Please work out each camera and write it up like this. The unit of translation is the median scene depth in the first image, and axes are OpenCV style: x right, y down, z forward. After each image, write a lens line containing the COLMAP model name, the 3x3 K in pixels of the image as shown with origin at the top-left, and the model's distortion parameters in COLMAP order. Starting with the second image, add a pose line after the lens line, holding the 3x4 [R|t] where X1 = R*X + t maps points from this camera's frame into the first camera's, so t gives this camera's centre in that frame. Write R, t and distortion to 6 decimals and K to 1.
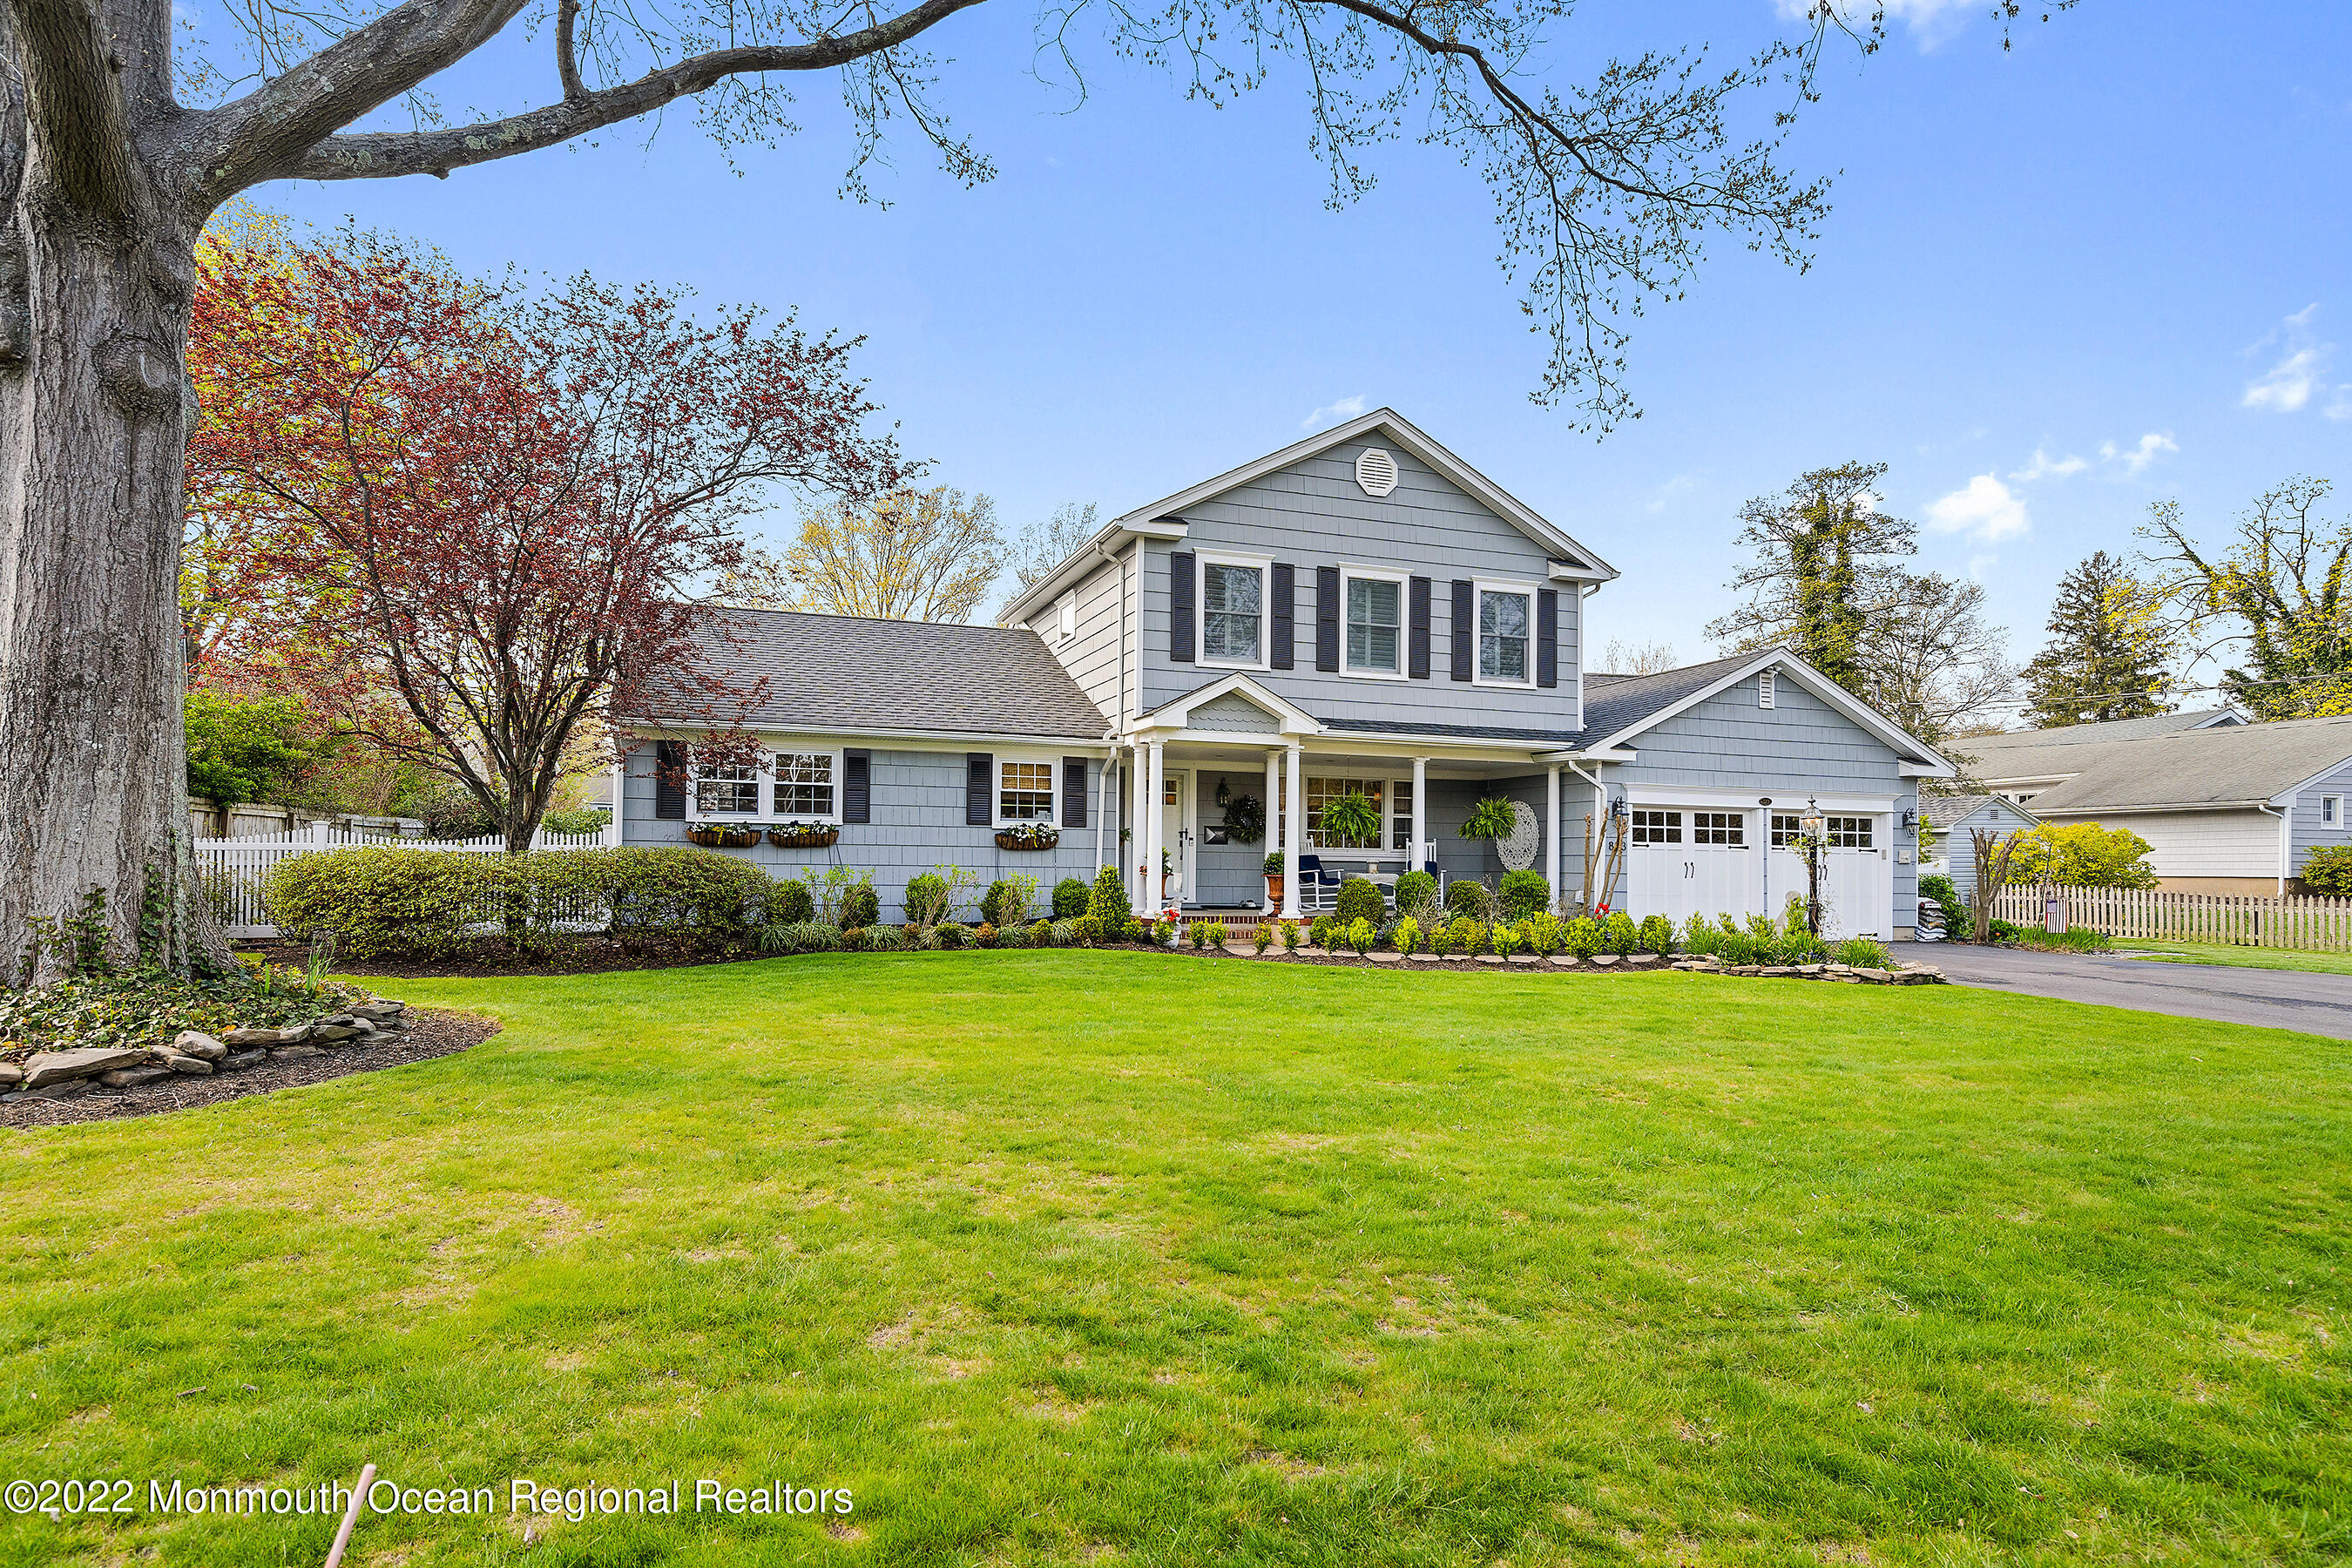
lens RADIAL K [[1267.3, 0, 1166.2], [0, 1267.3, 772.3], [0, 0, 1]] dist [0.005393, -0.000991]
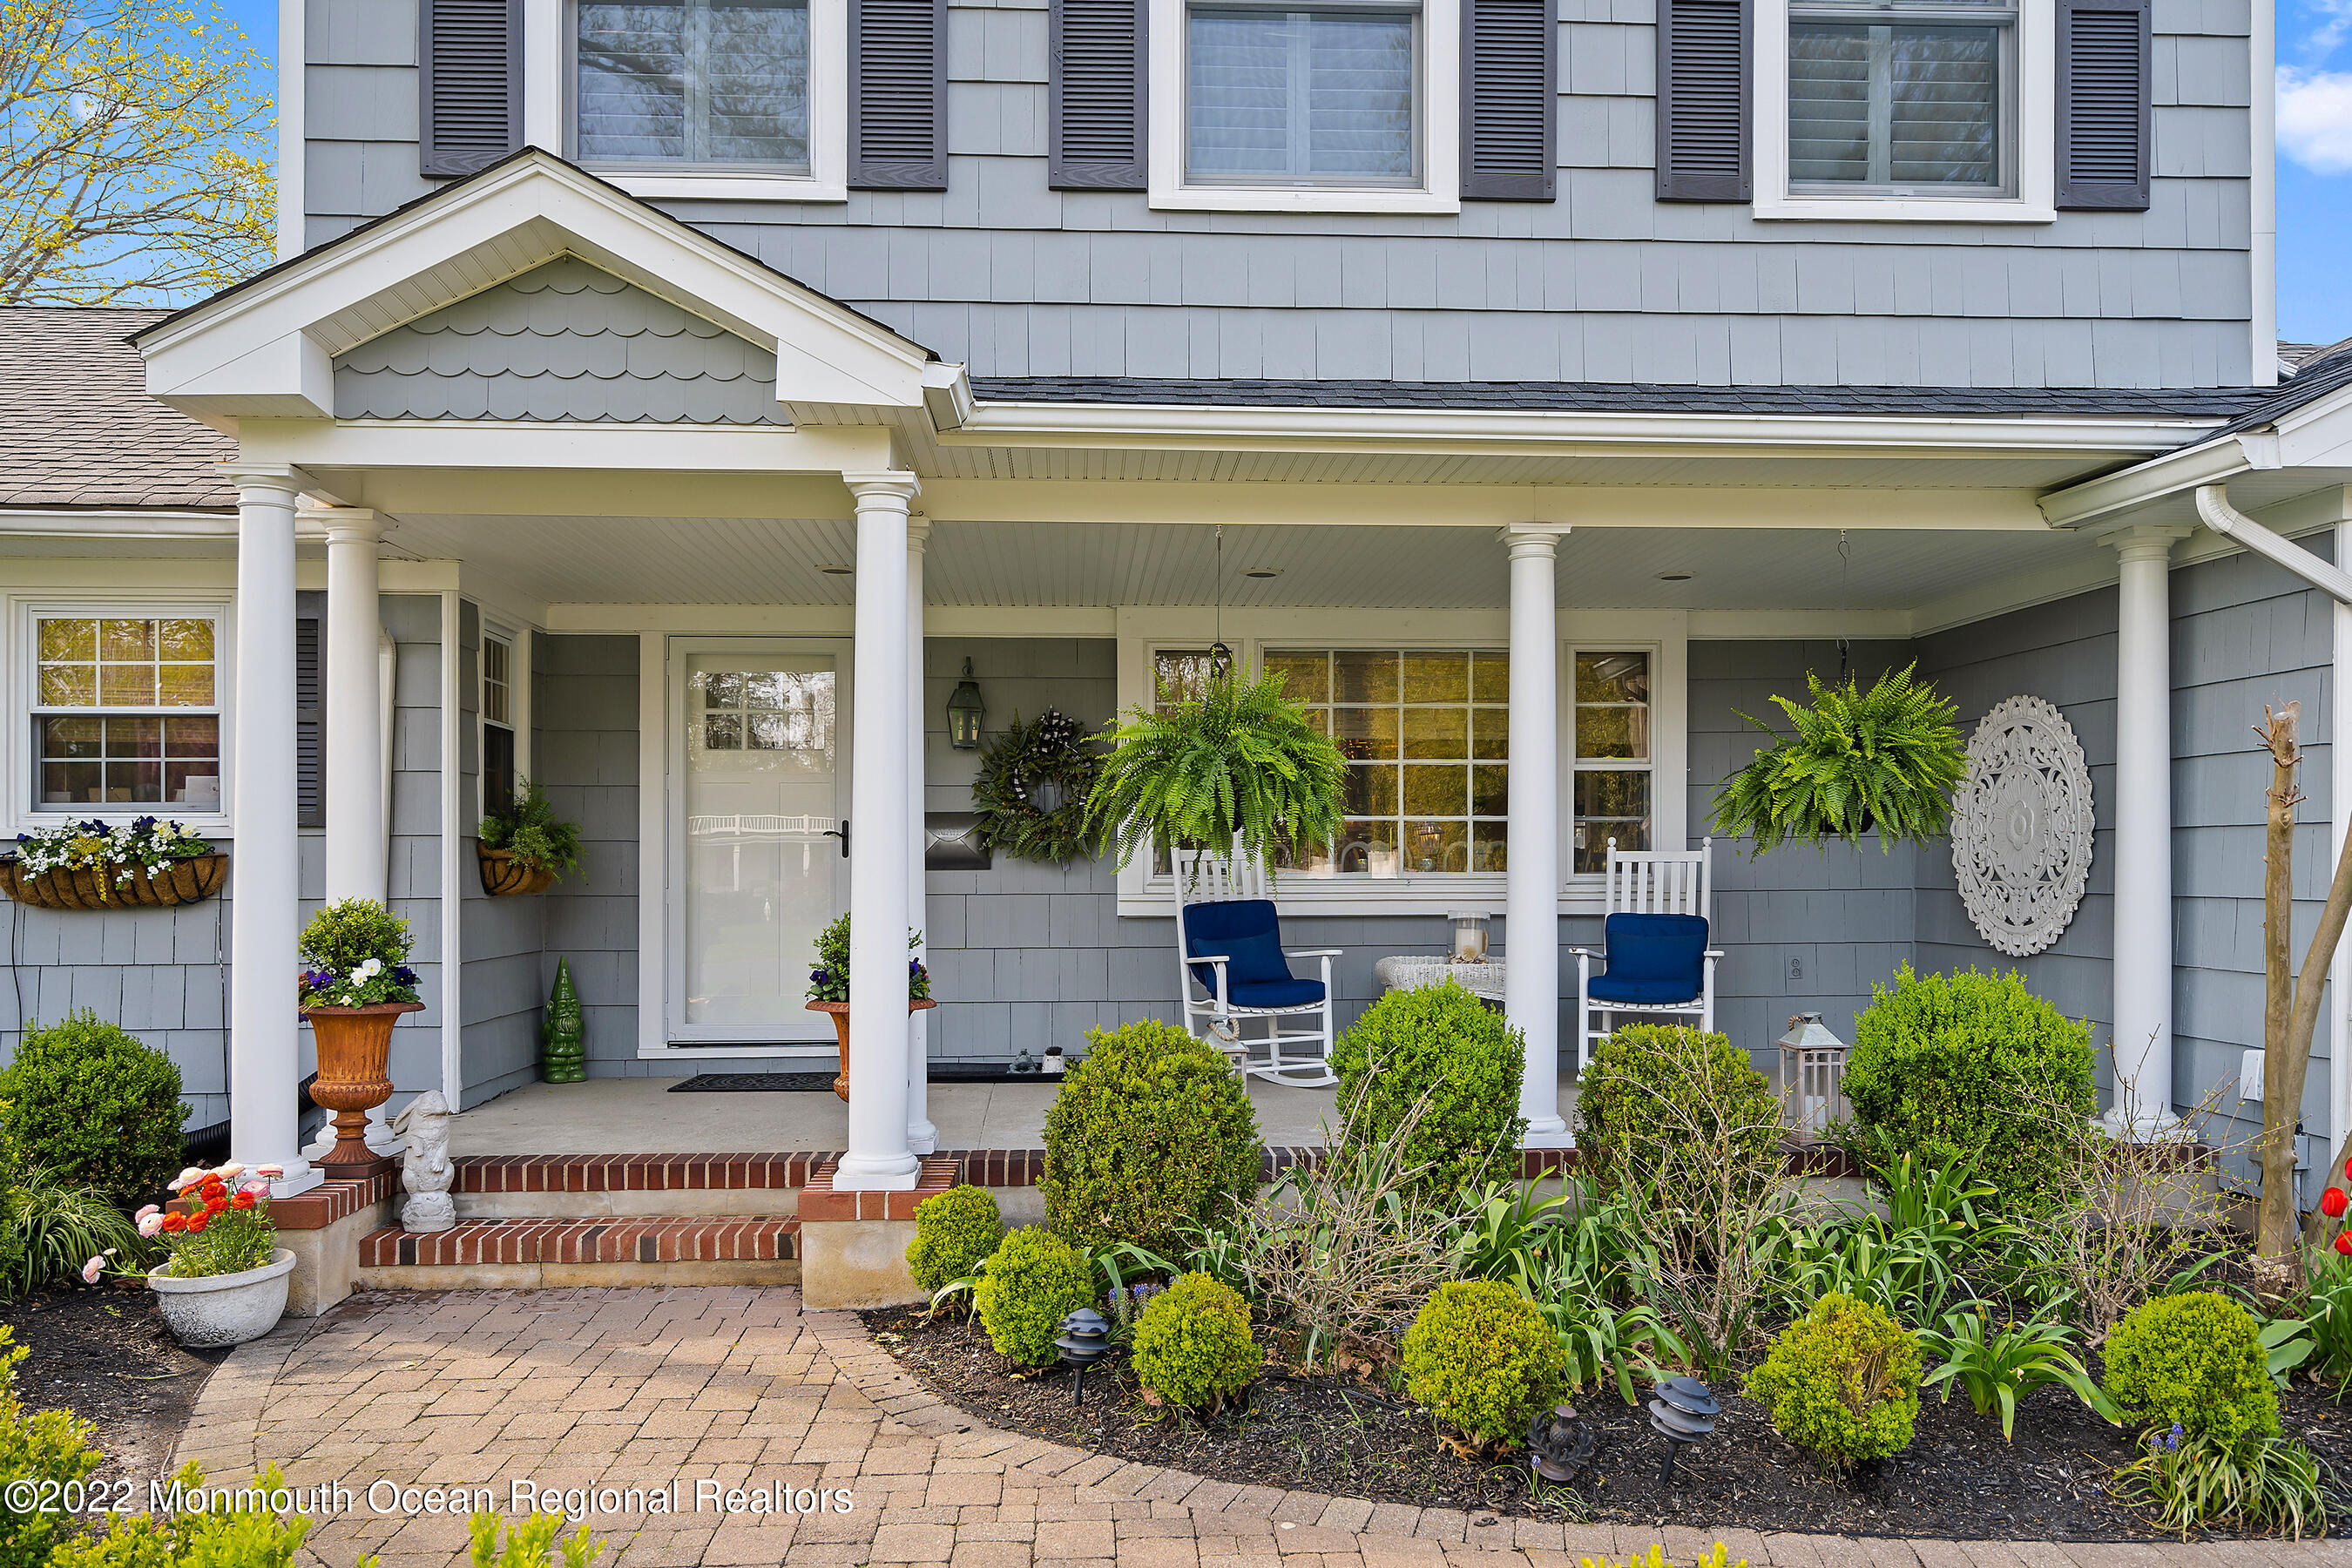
lens RADIAL K [[1707.1, 0, 1134.6], [0, 1707.1, 796.0], [0, 0, 1]] dist [0.000798, 0.000710]
pose [[0.960134, -0.024407, -0.278473, 0.211294], [0.034721, 0.998879, 0.032168, 0.027654], [0.277376, -0.040555, 0.959905, 0.630283]]
